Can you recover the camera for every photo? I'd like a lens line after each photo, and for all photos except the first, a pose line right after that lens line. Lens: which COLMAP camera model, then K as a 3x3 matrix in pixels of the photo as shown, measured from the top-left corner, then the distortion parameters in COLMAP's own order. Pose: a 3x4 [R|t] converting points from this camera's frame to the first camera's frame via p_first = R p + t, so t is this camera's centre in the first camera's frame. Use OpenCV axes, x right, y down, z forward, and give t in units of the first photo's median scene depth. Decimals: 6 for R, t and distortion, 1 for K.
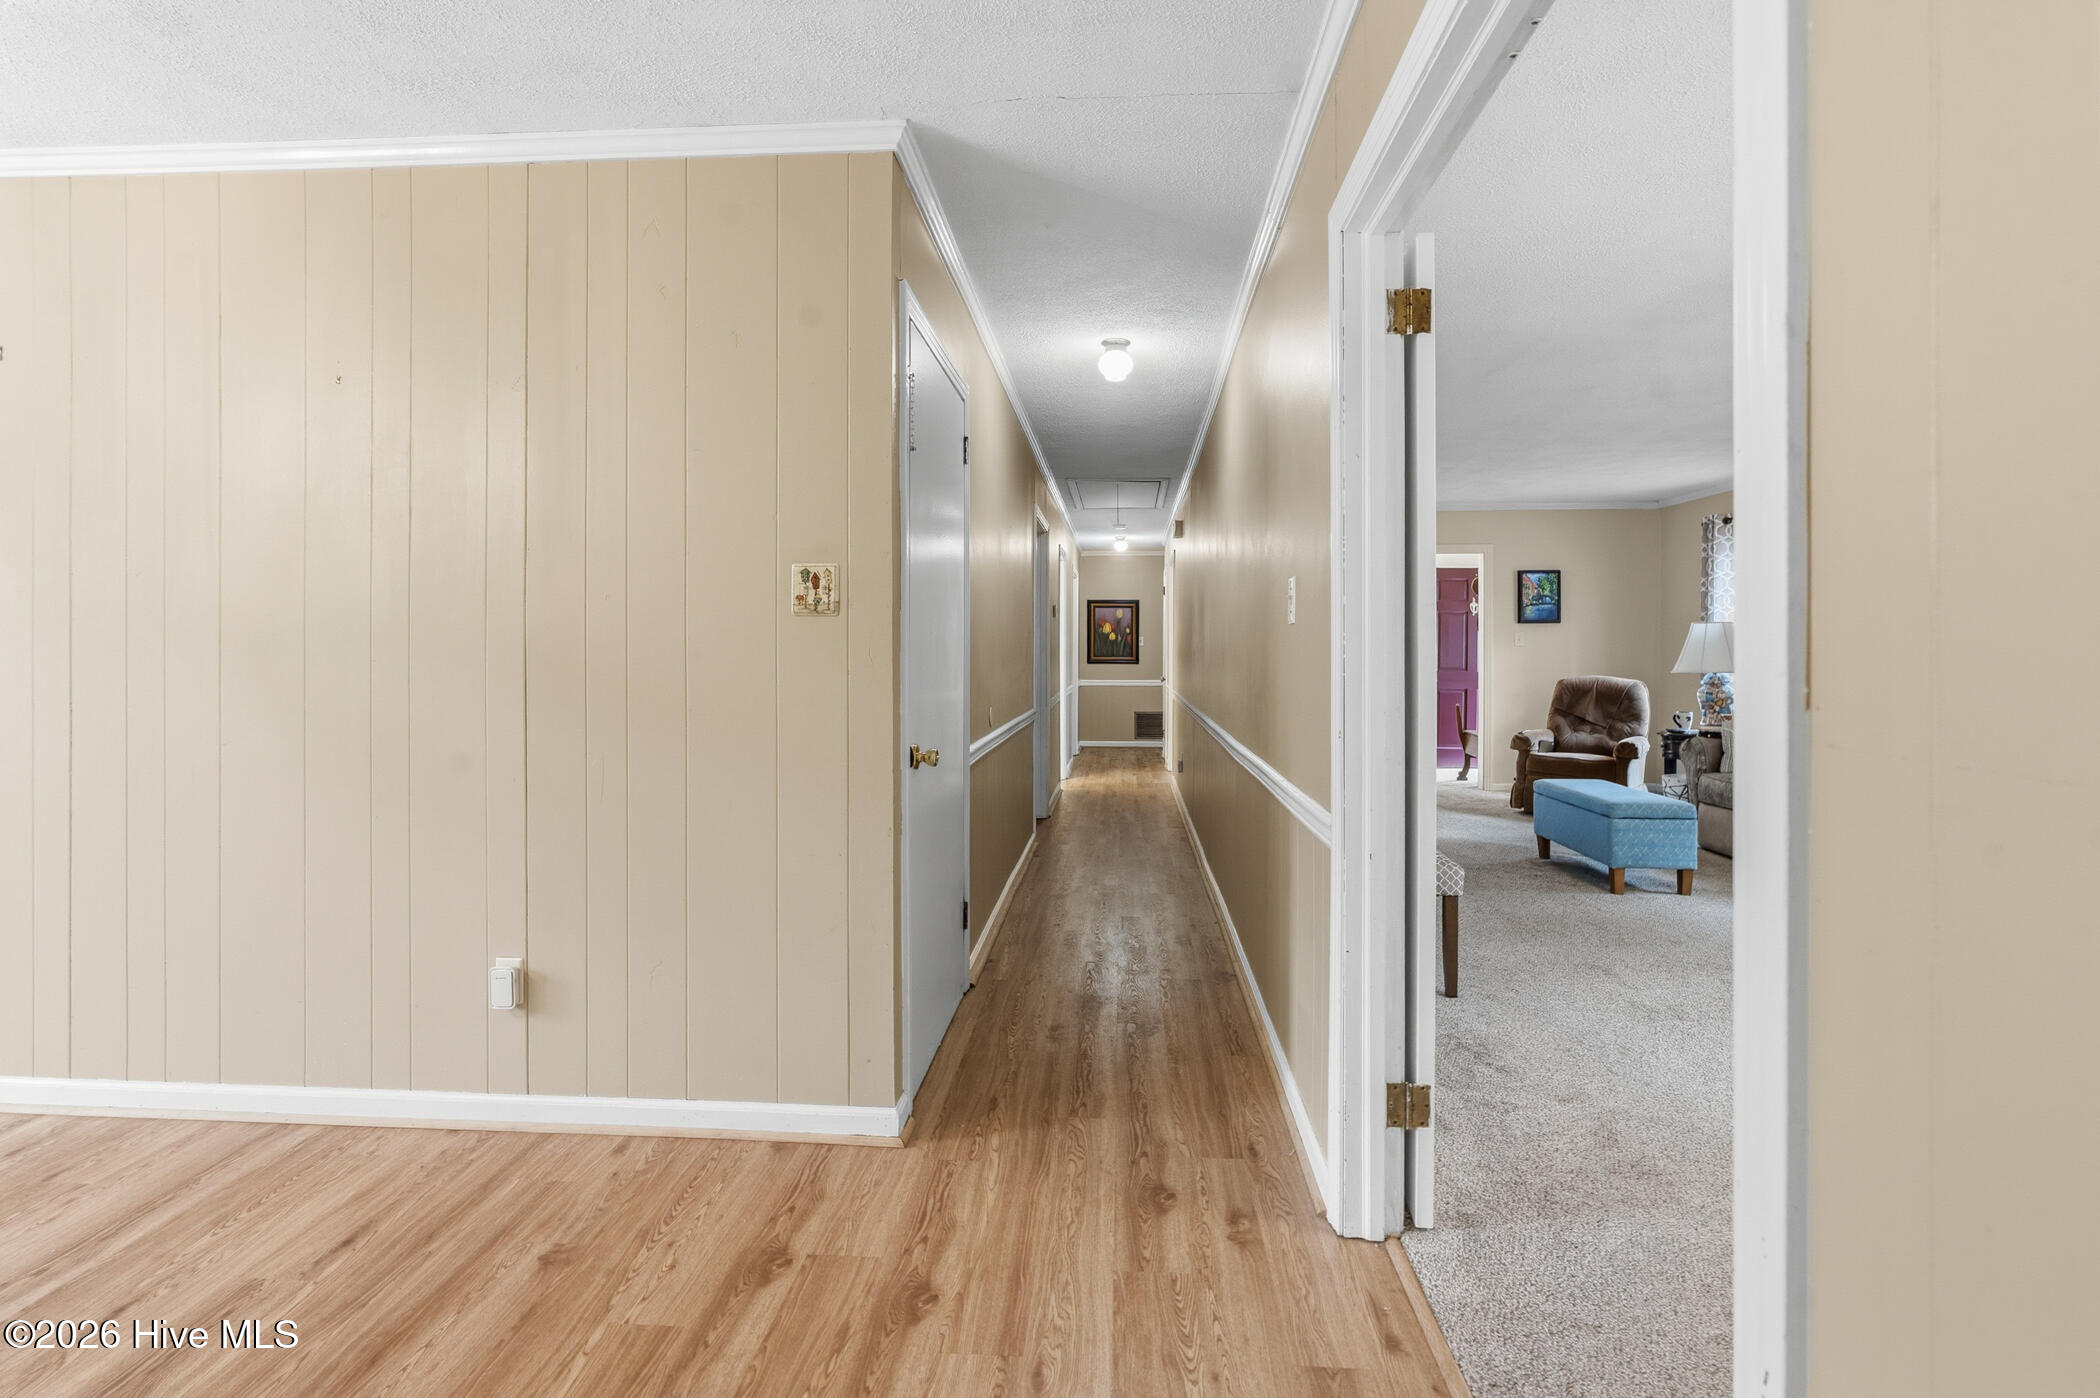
lens RADIAL K [[953.0, 0, 1053.5], [0, 953.0, 685.8], [0, 0, 1]] dist [-0.009110, 0.003580]
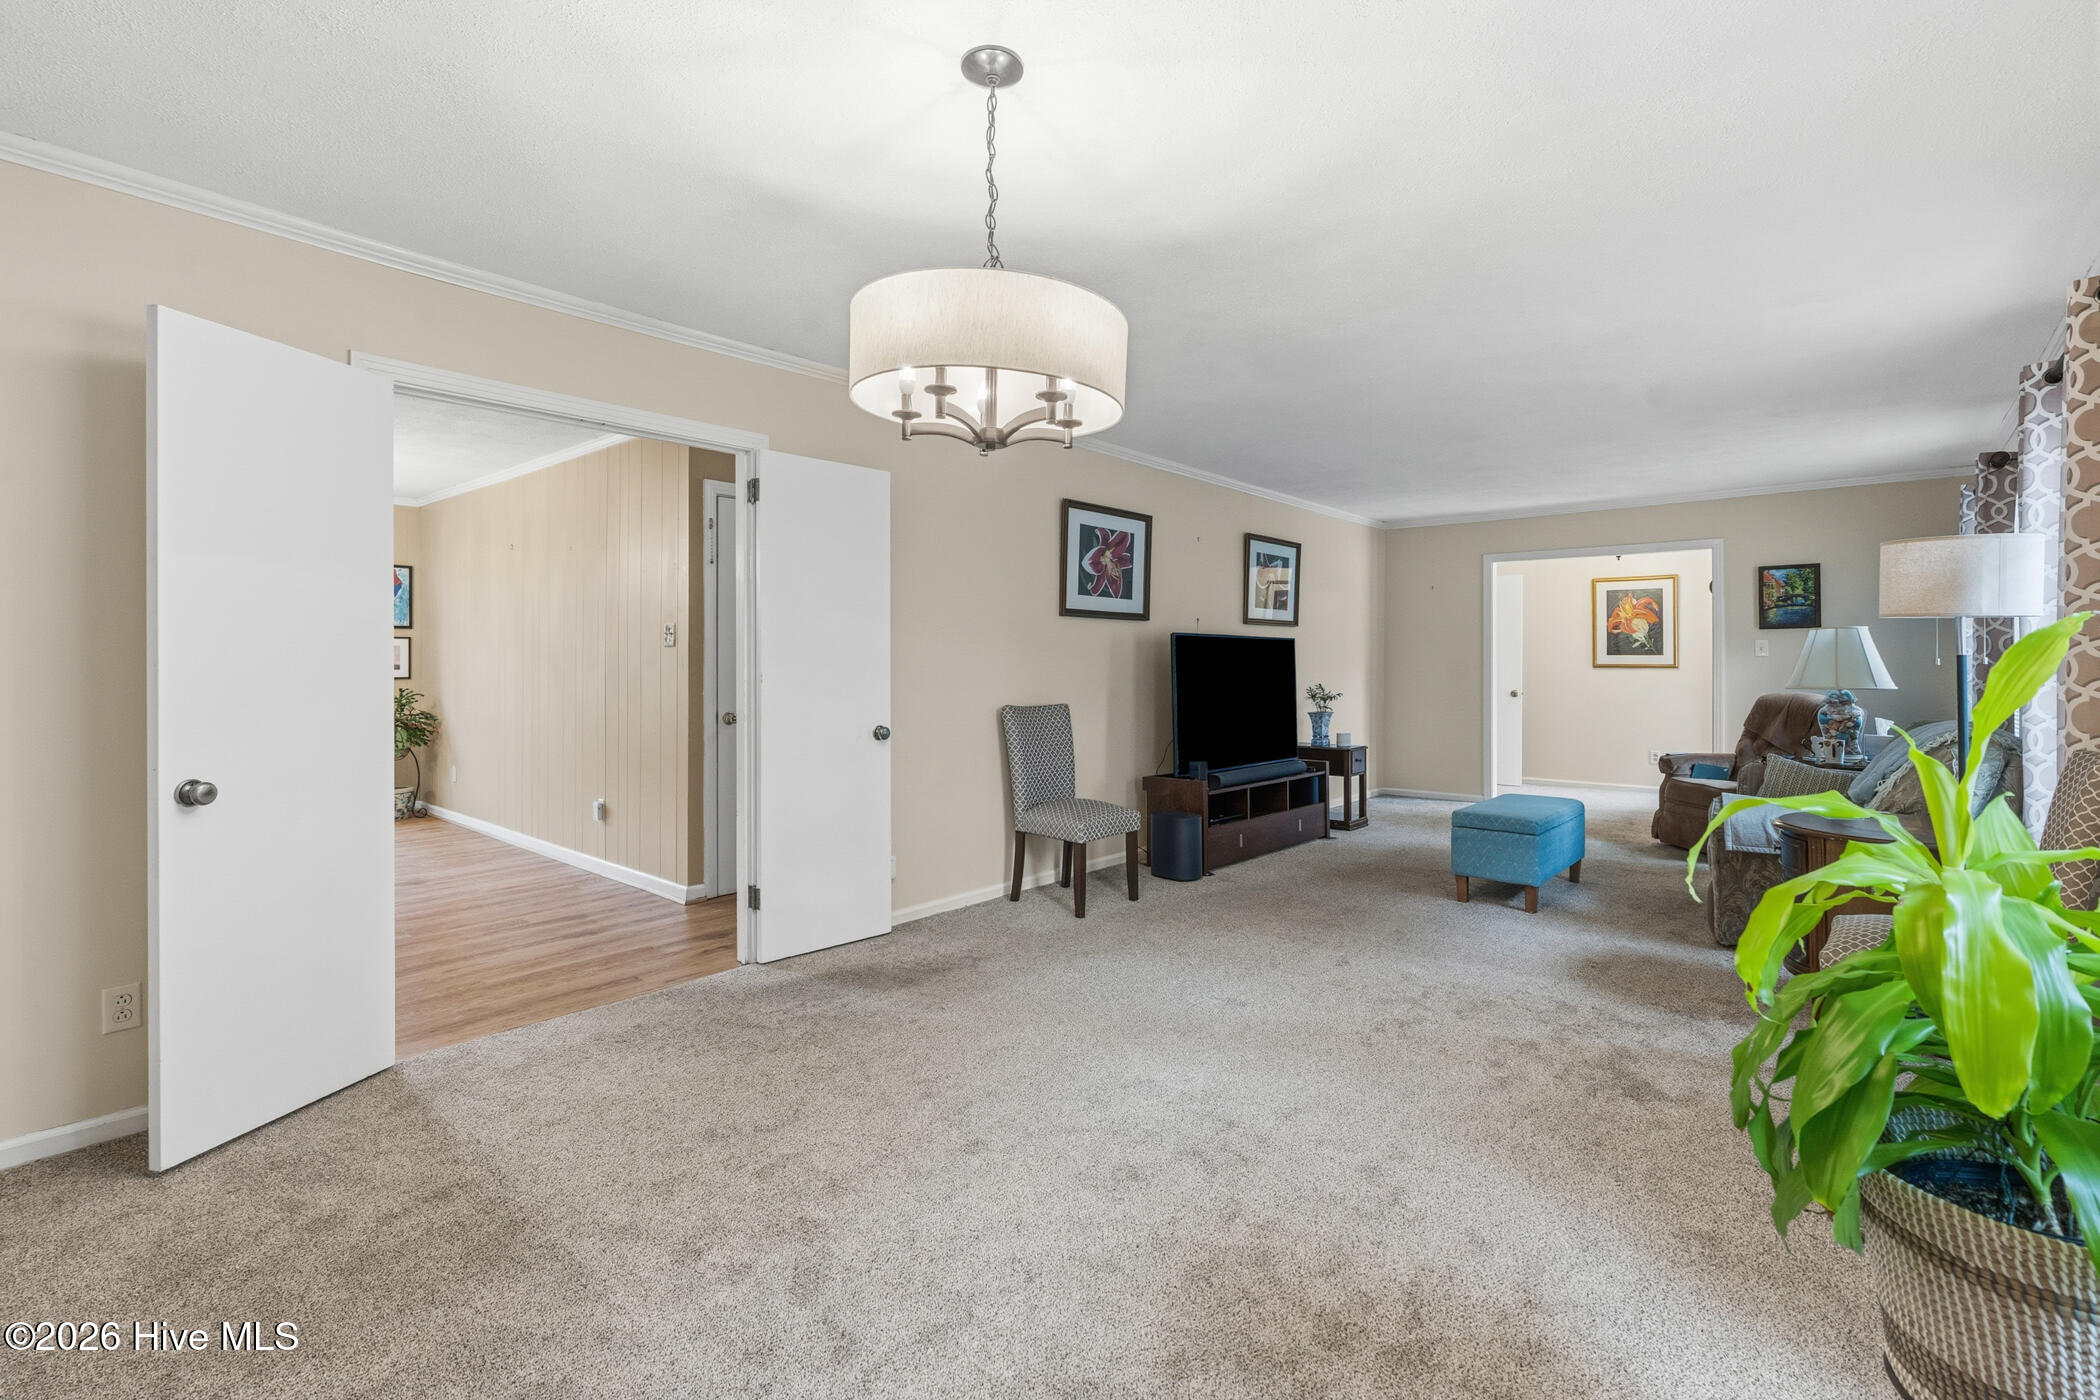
lens RADIAL K [[953.0, 0, 1050.9], [0, 953.0, 679.1], [0, 0, 1]] dist [-0.009110, 0.003580]
pose [[0.796823, 0.012431, -0.604085, 0.500027], [-0.015769, 0.999876, -0.000223, -0.009810], [0.604007, 0.009703, 0.796920, -0.066933]]
